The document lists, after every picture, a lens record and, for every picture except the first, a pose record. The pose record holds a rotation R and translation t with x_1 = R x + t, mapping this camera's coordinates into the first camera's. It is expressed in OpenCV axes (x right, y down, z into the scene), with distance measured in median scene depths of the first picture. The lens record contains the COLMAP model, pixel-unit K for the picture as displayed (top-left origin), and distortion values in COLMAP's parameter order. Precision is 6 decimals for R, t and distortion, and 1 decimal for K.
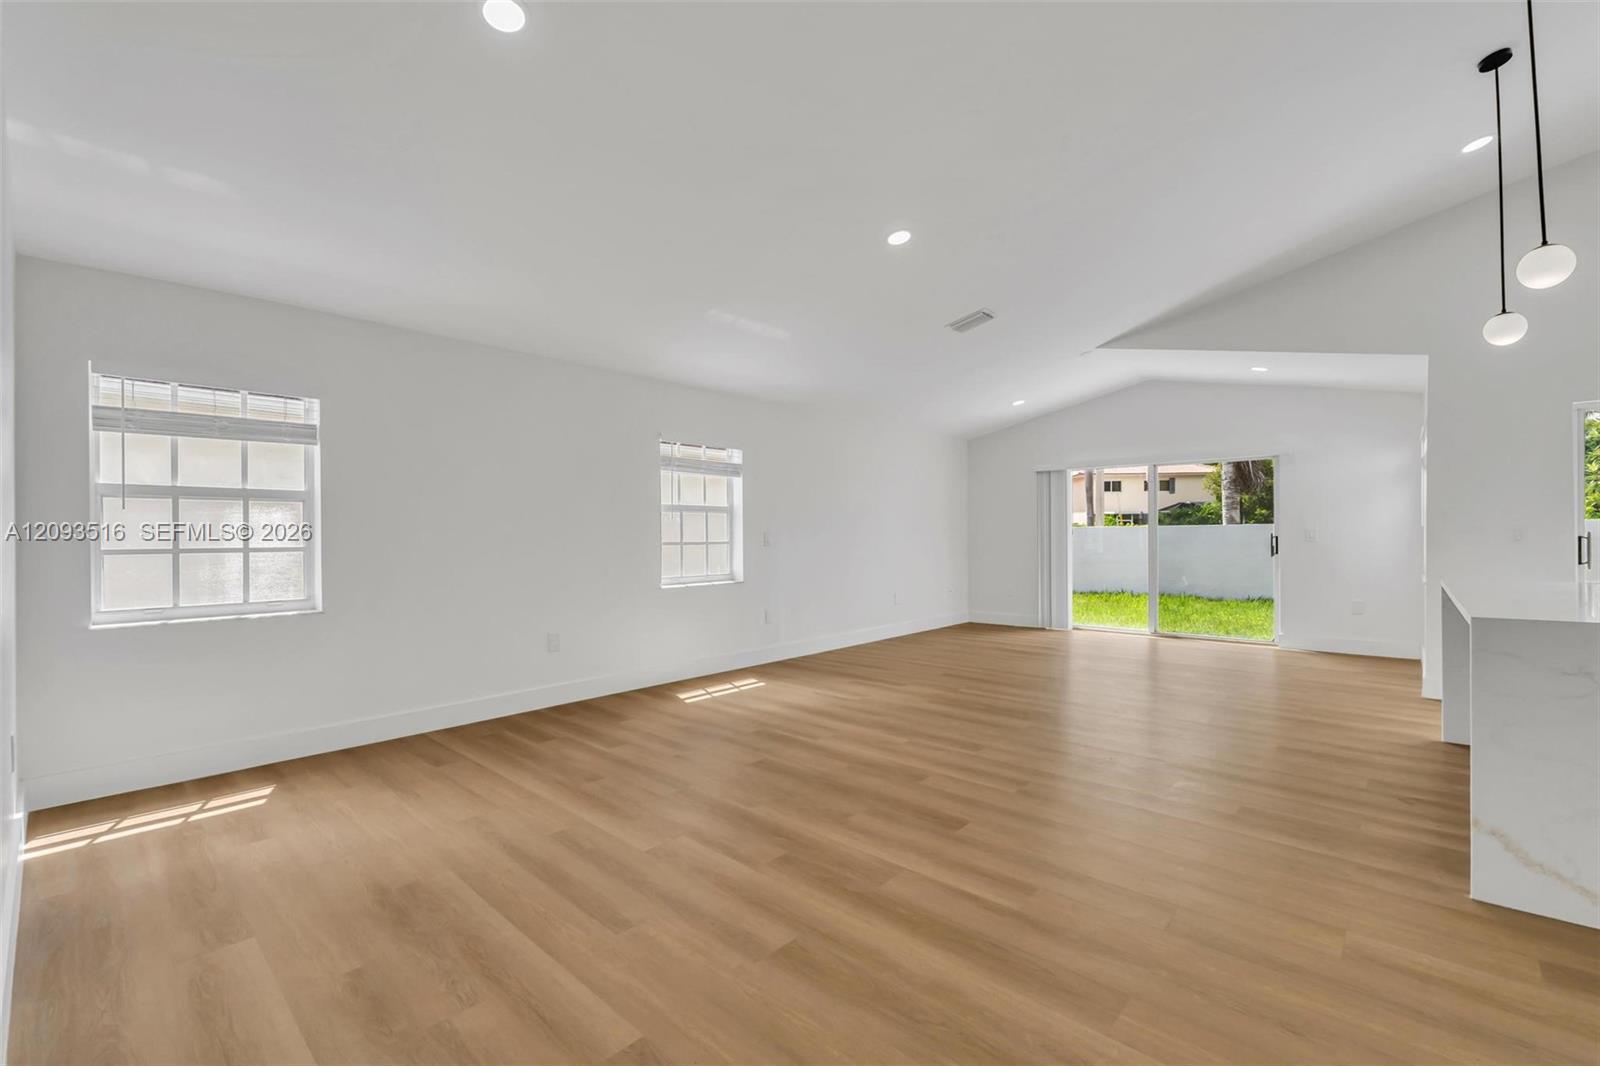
lens RADIAL K [[682.5, 0, 806.0], [0, 682.5, 538.4], [0, 0, 1]] dist [-0.007286, 0.000046]
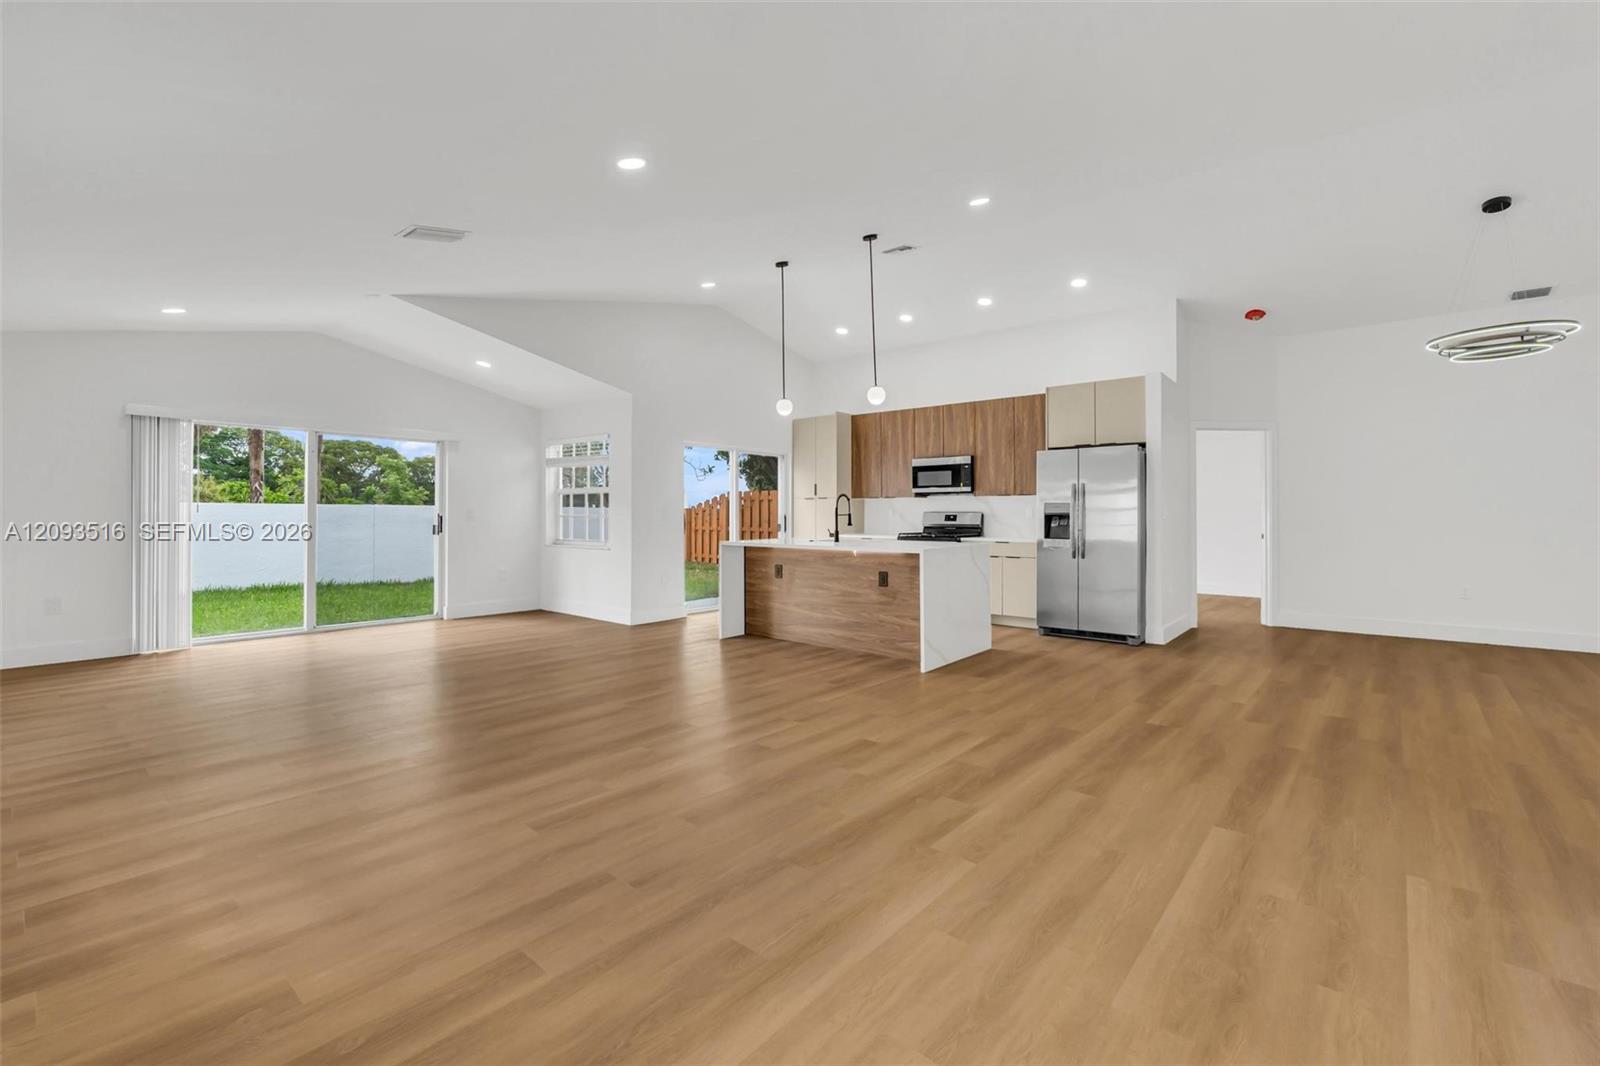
lens RADIAL K [[690.7, 0, 805.9], [0, 690.7, 509.8], [0, 0, 1]] dist [-0.010063, -0.000357]
pose [[-0.037895, 0.013889, 0.999185, -0.497216], [0.004295, 0.999896, -0.013736, 0.004522], [-0.999272, 0.003771, -0.037951, 0.551717]]
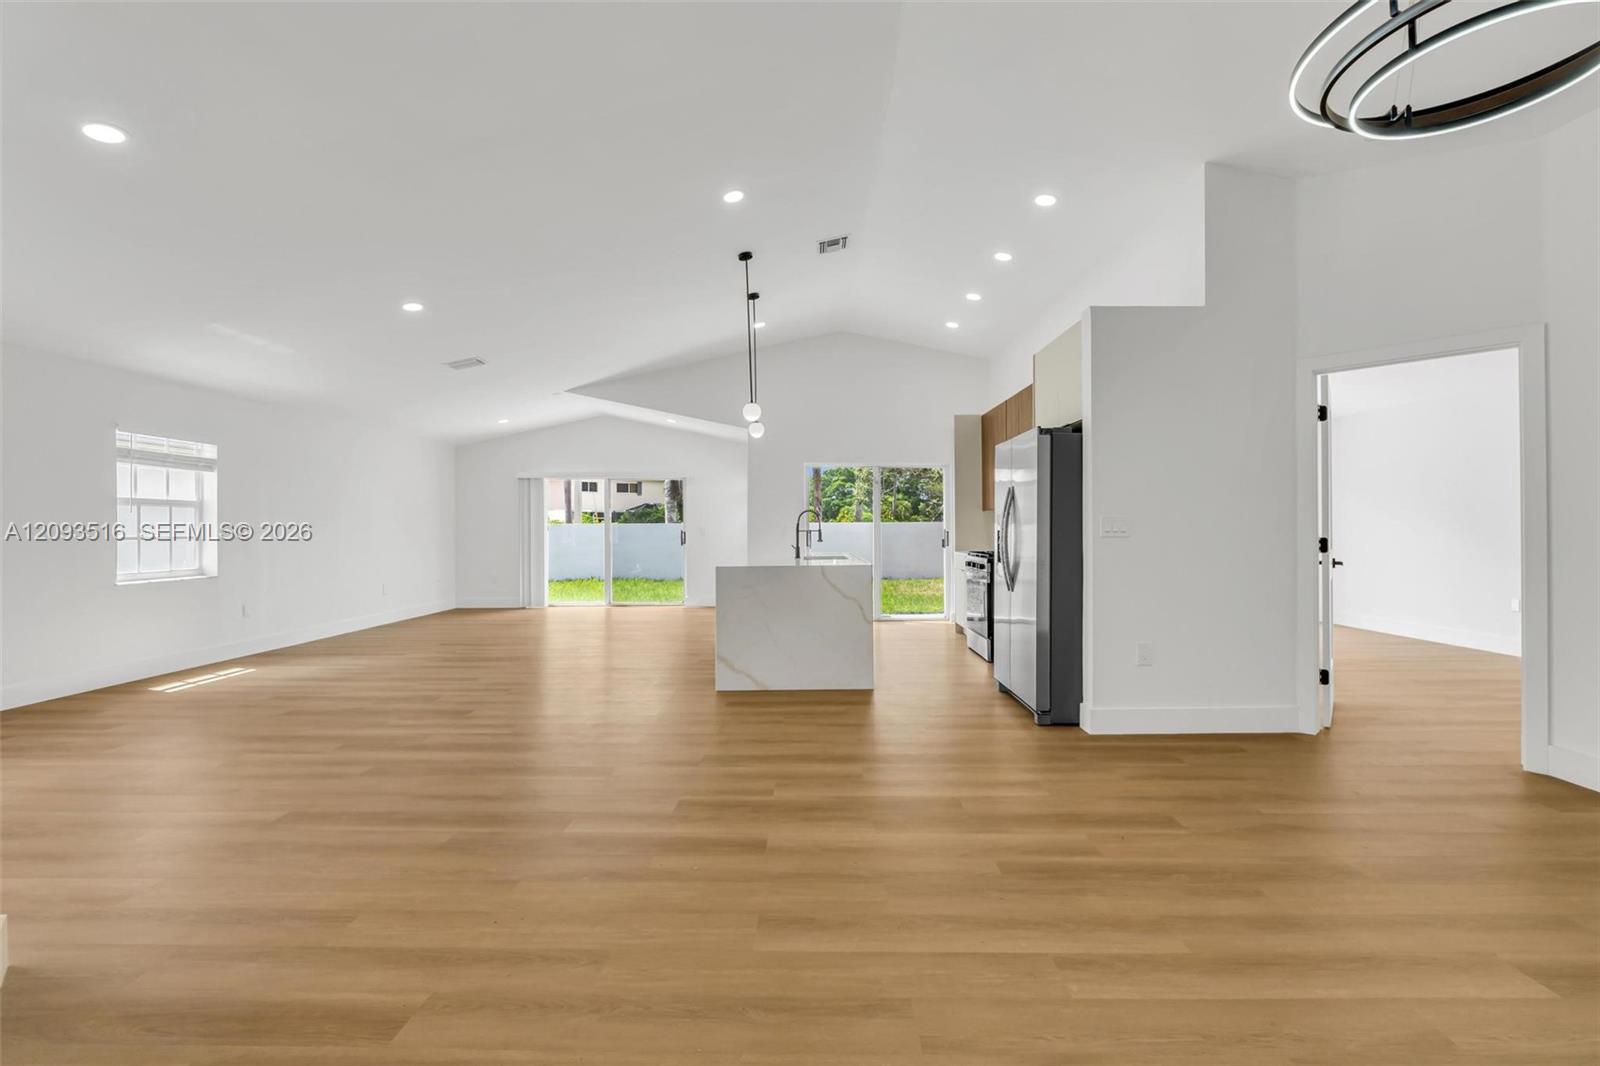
lens RADIAL K [[671.2, 0, 804.2], [0, 671.2, 530.1], [0, 0, 1]] dist [-0.002268, -0.000188]
pose [[0.745704, 0.003018, 0.666271, -0.112045], [0.001375, 0.999981, -0.006068, 0.002949], [-0.666276, 0.005441, 0.745685, -0.329755]]
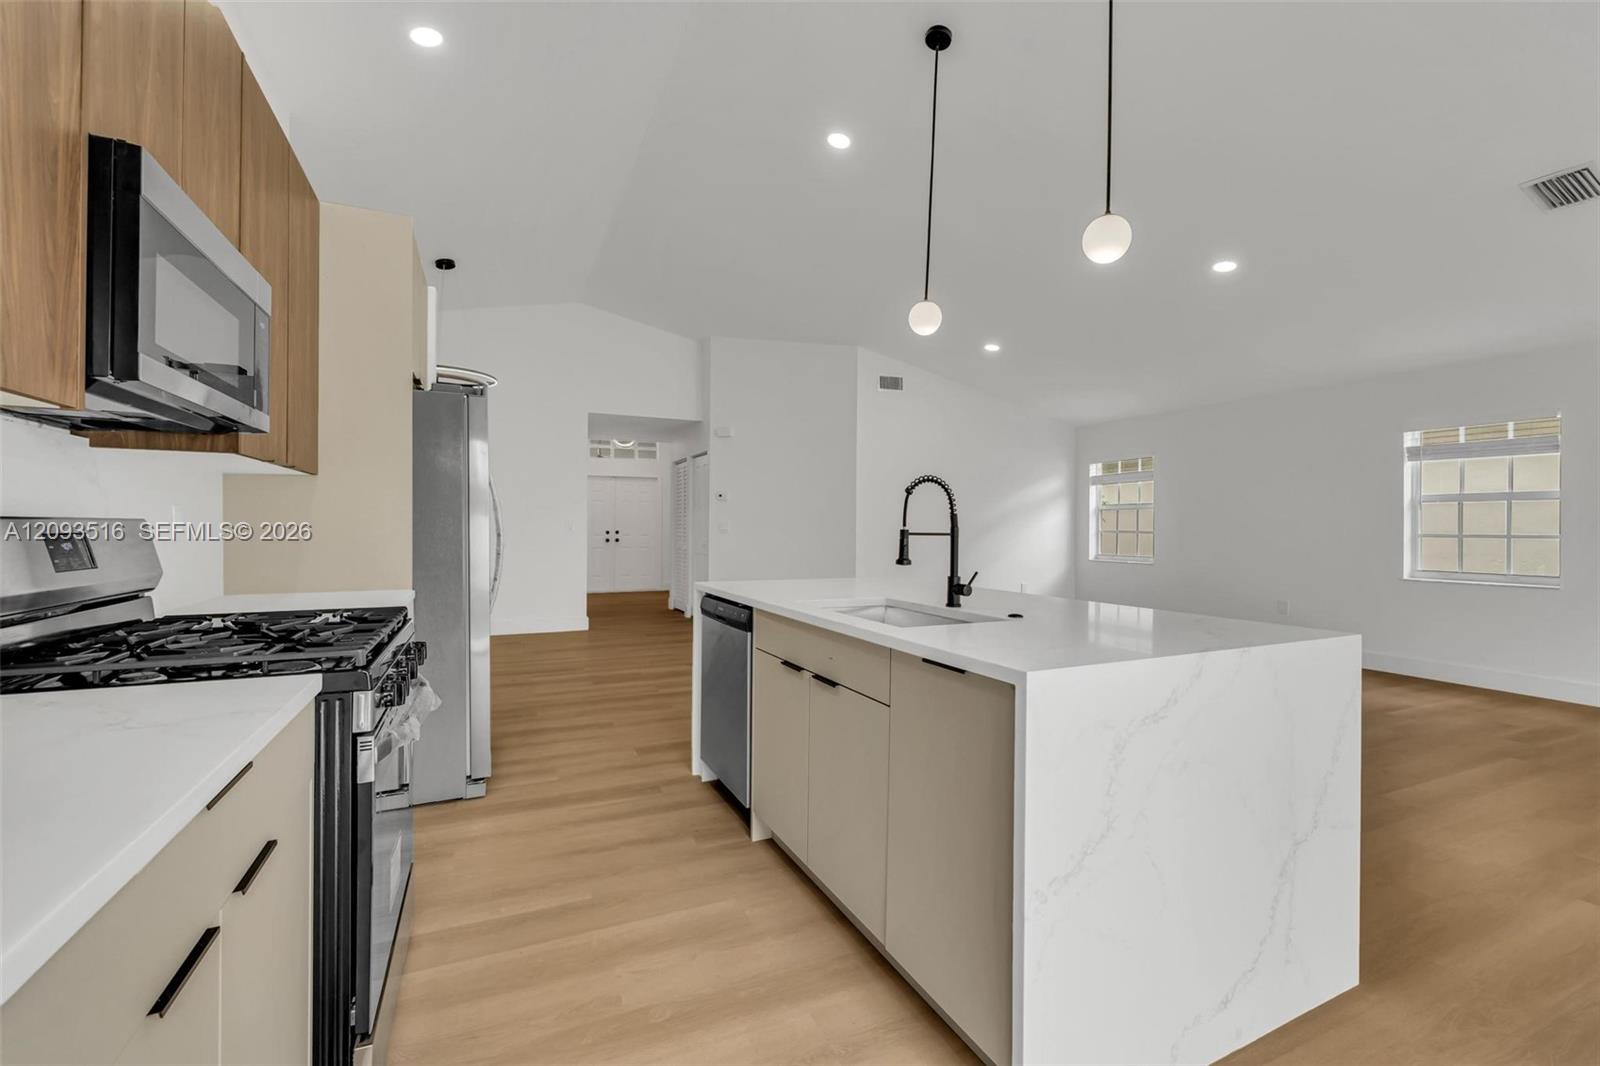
lens RADIAL K [[680.1, 0, 803.0], [0, 680.1, 521.0], [0, 0, 1]] dist [-0.008901, -0.000072]
pose [[-0.385051, -0.014373, -0.922784, 1.004565], [-0.020608, 0.999763, -0.006973, 0.012403], [0.922665, 0.016332, -0.385256, 0.532475]]
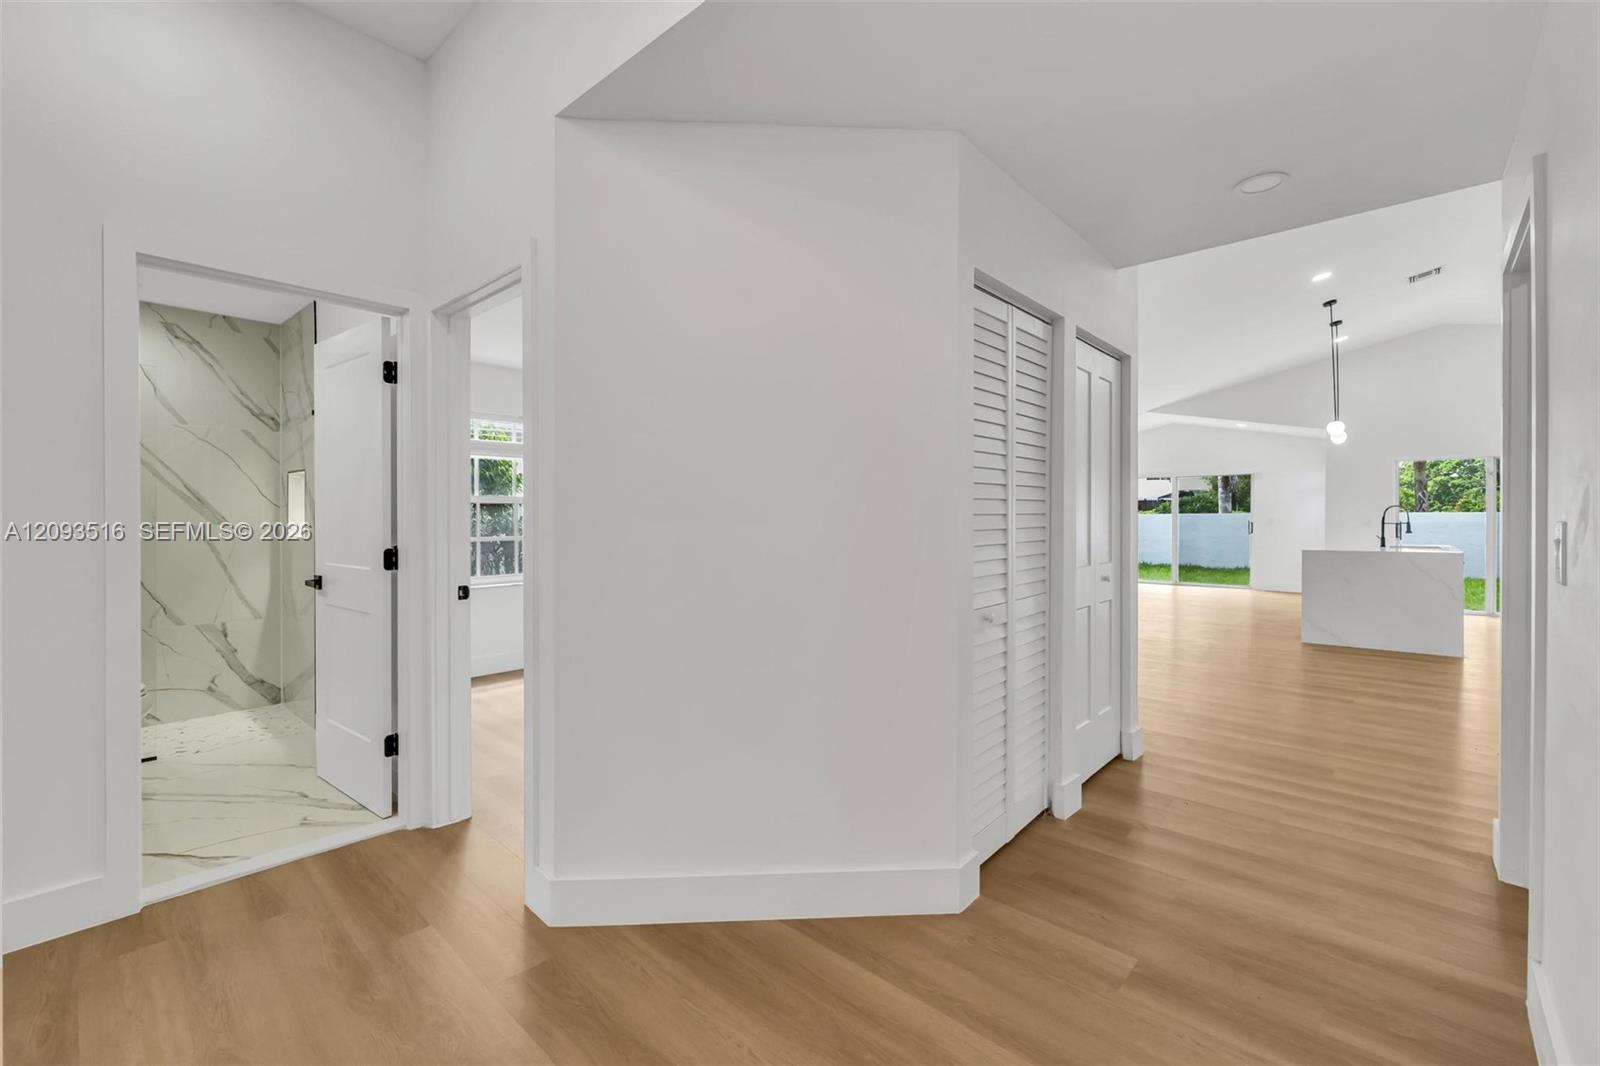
lens RADIAL K [[670.8, 0, 821.5], [0, 670.8, 520.8], [0, 0, 1]] dist [-0.003076, -0.000177]
pose [[0.999860, 0.007376, 0.015048, -0.455019], [-0.007378, 0.999973, 0.000122, 0.000753], [-0.015047, -0.000233, 0.999887, -0.736268]]
